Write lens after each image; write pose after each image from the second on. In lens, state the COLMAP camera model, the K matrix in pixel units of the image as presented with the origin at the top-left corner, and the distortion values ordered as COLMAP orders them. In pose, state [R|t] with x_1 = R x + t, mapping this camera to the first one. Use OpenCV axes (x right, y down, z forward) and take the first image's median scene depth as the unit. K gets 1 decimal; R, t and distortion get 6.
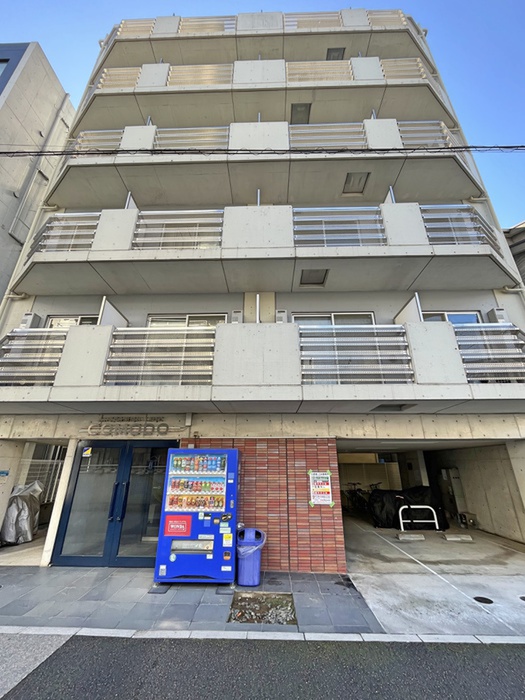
lens RADIAL K [[288.5, 0, 262.5], [0, 288.5, 350.0], [0, 0, 1]] dist [-0.002775, -0.000772]
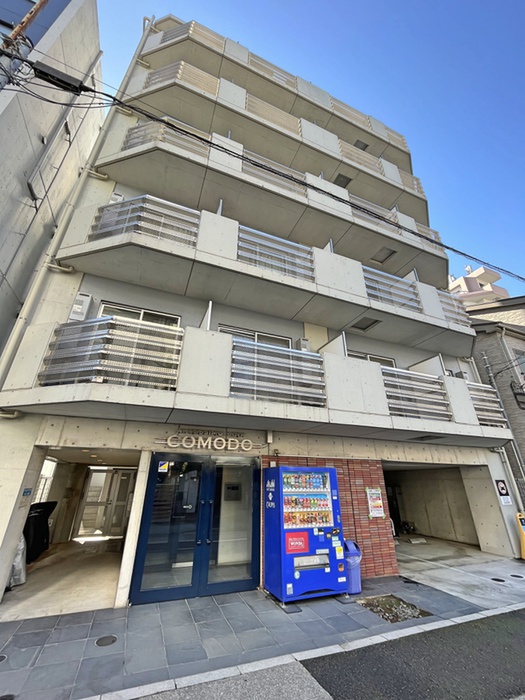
lens RADIAL K [[282.0, 0, 262.5], [0, 282.0, 350.0], [0, 0, 1]] dist [-0.003737, -0.000391]
pose [[0.917000, 0.174557, 0.358665, -0.834318], [-0.152949, 0.984308, -0.088005, 0.035079], [-0.368399, 0.025843, 0.929309, 0.083702]]
